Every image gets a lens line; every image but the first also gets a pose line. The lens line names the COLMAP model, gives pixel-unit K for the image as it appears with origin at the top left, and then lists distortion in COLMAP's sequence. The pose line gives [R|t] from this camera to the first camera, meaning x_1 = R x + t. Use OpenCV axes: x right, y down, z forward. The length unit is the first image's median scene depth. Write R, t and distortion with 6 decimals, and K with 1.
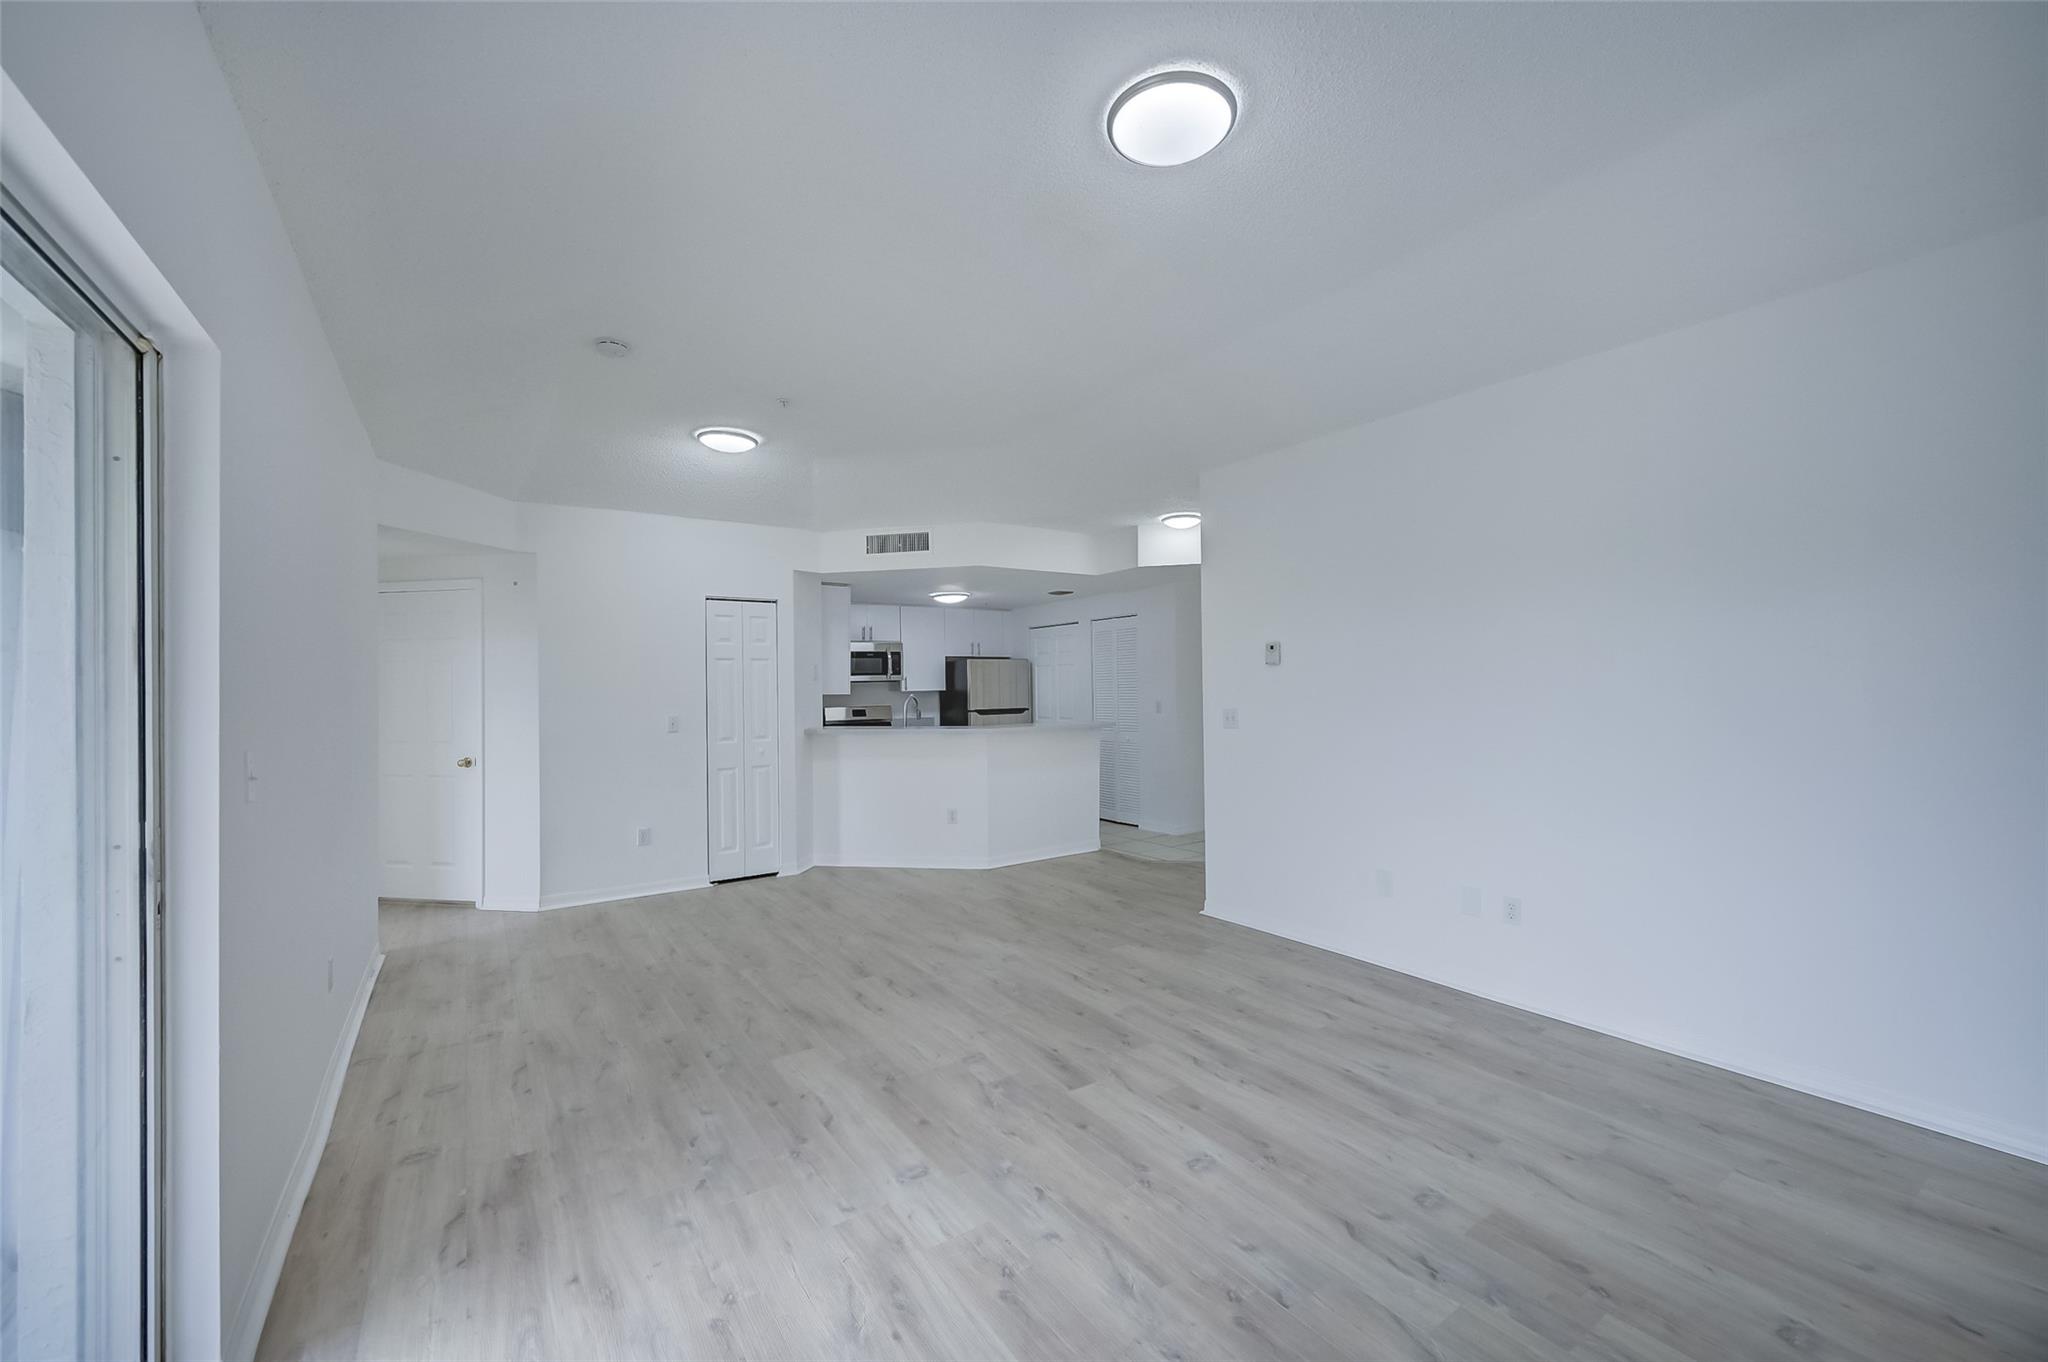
lens RADIAL K [[811.2, 0, 1038.4], [0, 811.2, 689.9], [0, 0, 1]] dist [-0.000032, -0.000148]
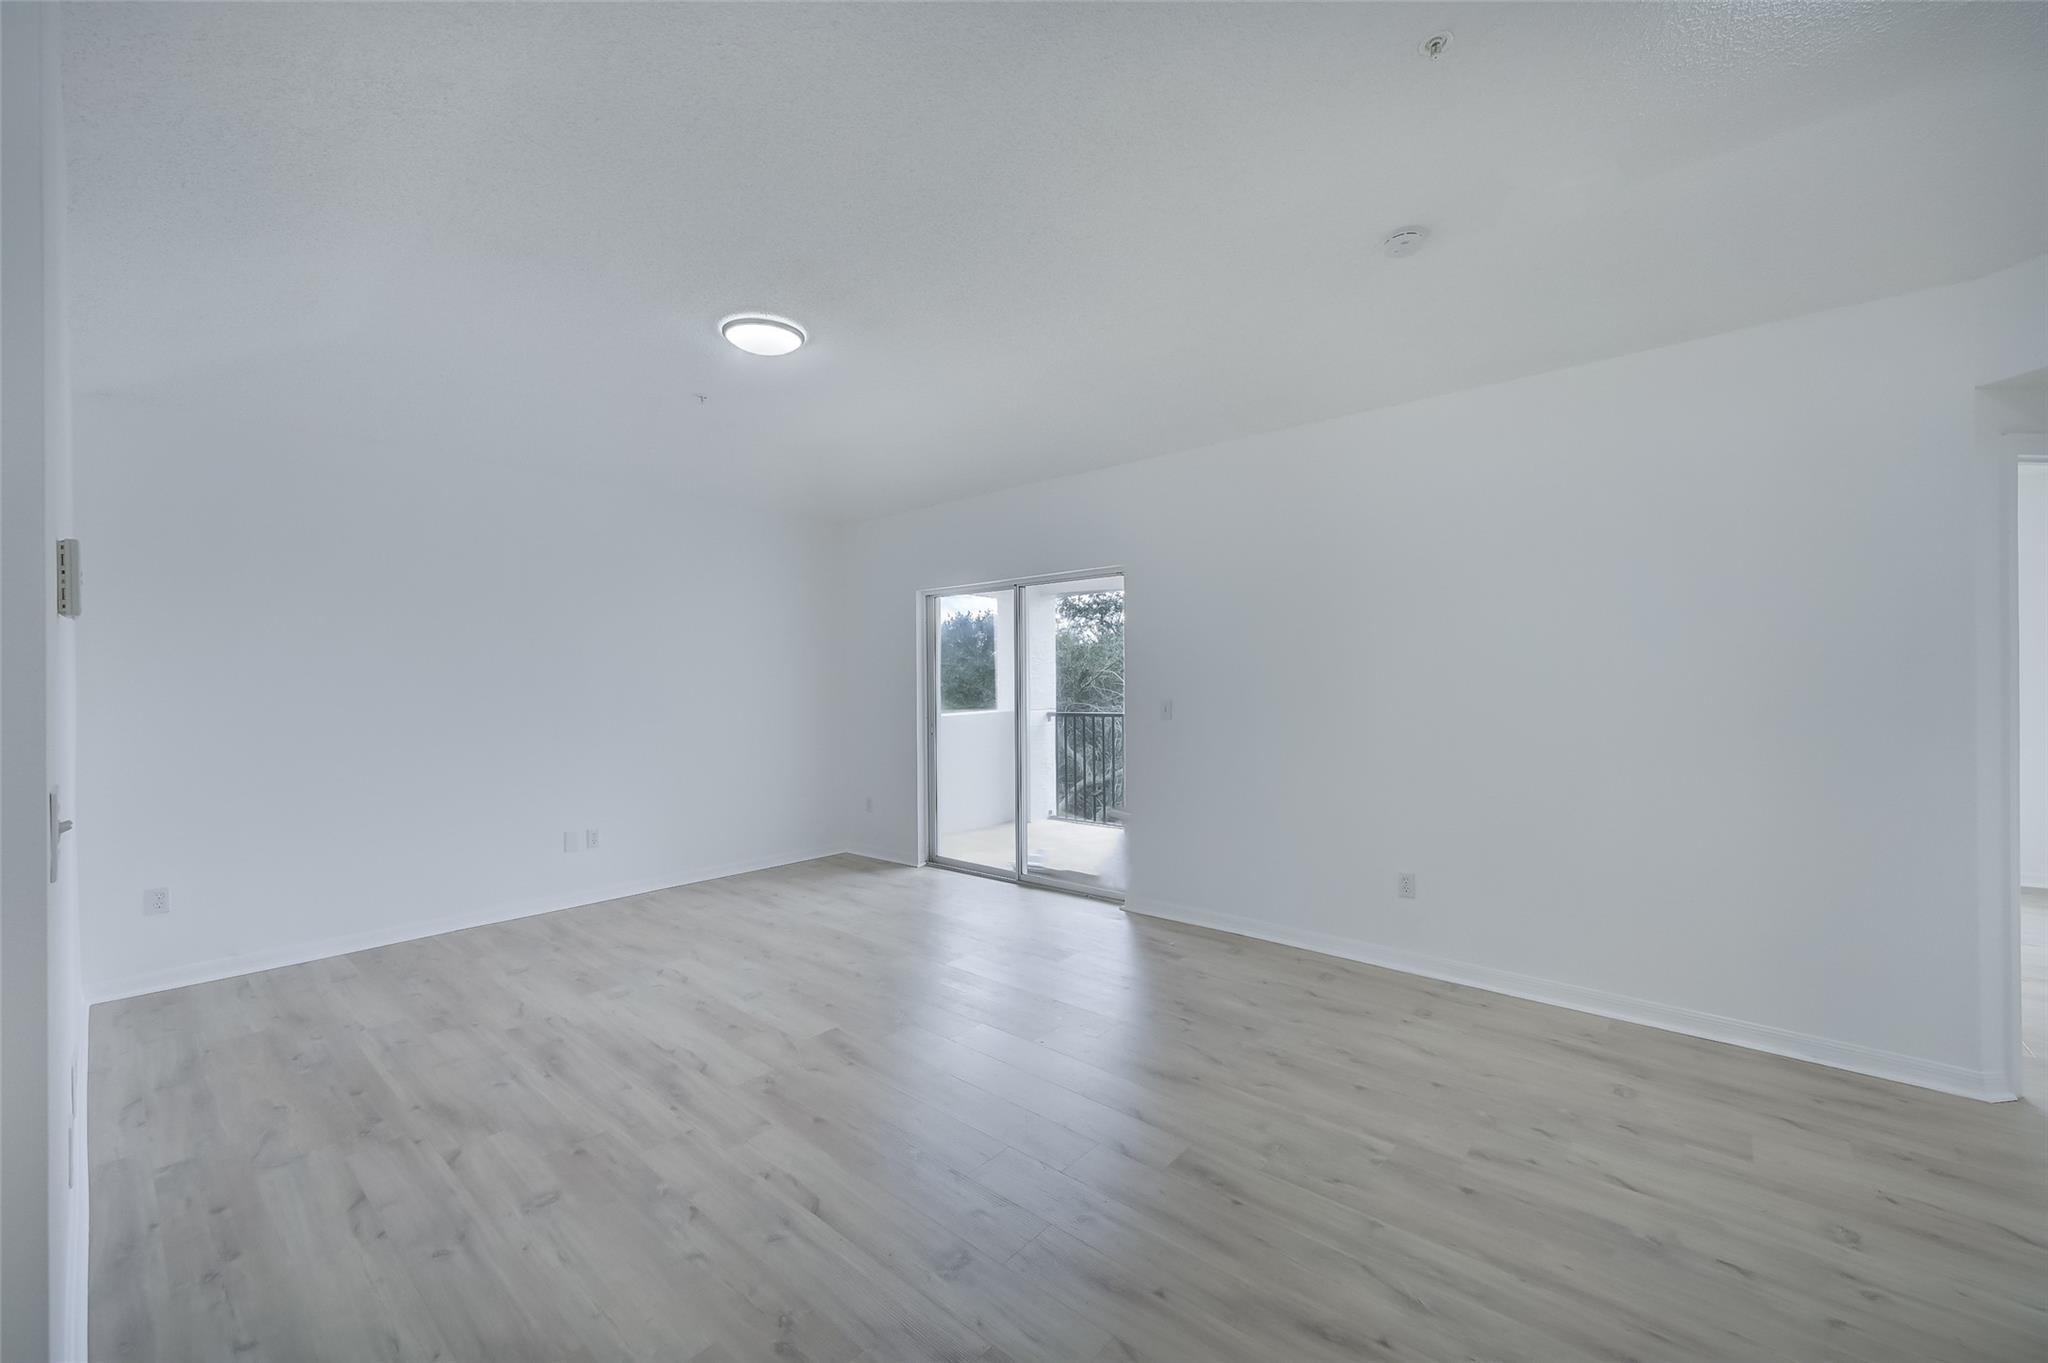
lens RADIAL K [[811.2, 0, 1026.5], [0, 811.2, 682.2], [0, 0, 1]] dist [-0.000032, -0.000148]
pose [[-0.970547, 0.022852, -0.239825, 0.032279], [0.022233, 0.999739, 0.005288, -0.002364], [0.239883, -0.000200, -0.970802, 1.642163]]
